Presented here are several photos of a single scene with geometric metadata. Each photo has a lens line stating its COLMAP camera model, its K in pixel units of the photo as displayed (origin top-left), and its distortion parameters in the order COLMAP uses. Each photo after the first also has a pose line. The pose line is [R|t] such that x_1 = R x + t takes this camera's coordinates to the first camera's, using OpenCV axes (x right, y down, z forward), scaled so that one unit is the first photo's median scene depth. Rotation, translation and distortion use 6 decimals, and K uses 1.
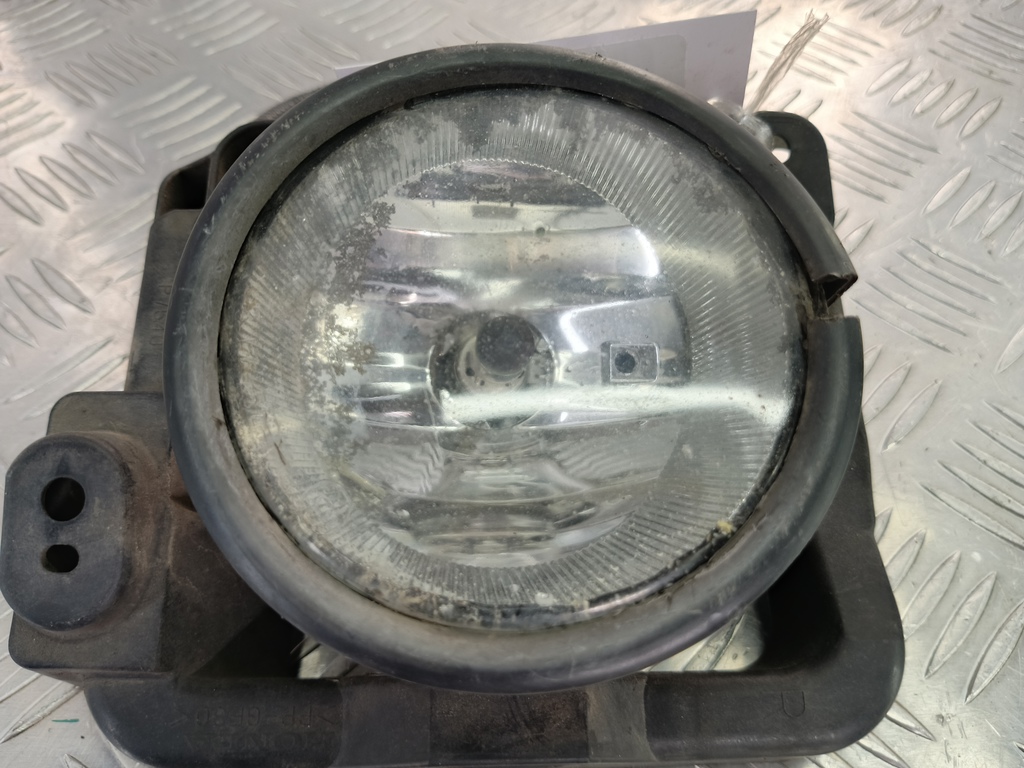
lens RADIAL K [[931.8, 0, 512.0], [0, 931.8, 384.0], [0, 0, 1]] dist [-0.082354, -0.016859]
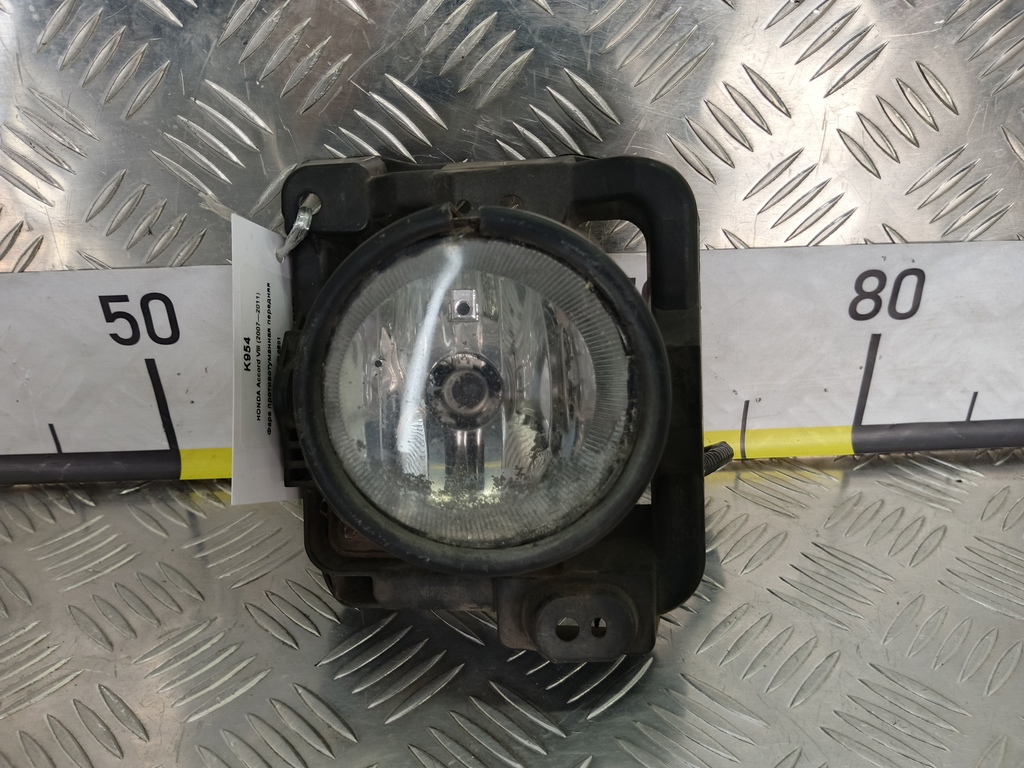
lens RADIAL K [[931.8, 0, 512.0], [0, 931.8, 384.0], [0, 0, 1]] dist [-0.082354, -0.016859]
pose [[-0.013767, -0.997353, -0.071396, 0.130945], [0.978009, -0.028292, 0.206633, -0.331955], [-0.208106, -0.066981, 0.975810, -0.716634]]
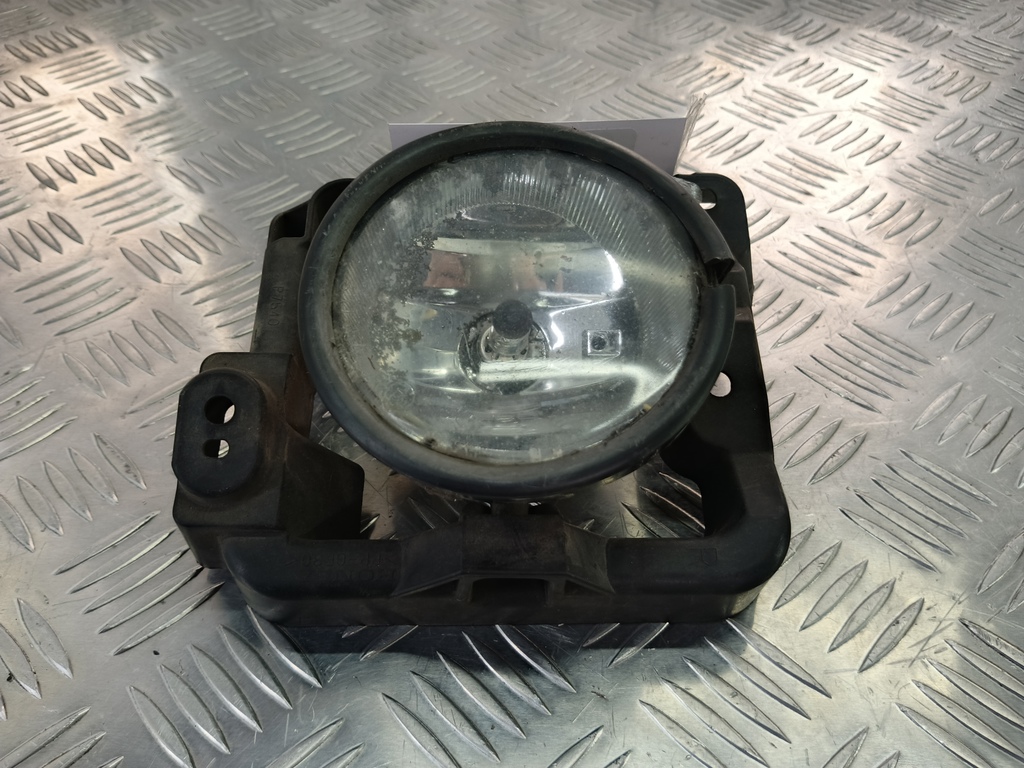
lens RADIAL K [[931.8, 0, 512.0], [0, 931.8, 384.0], [0, 0, 1]] dist [-0.082354, -0.016859]
pose [[0.999885, 0.002187, -0.014989, 0.014181], [-0.003792, 0.994149, -0.107948, 0.229216], [0.014665, 0.107992, 0.994044, -0.482955]]
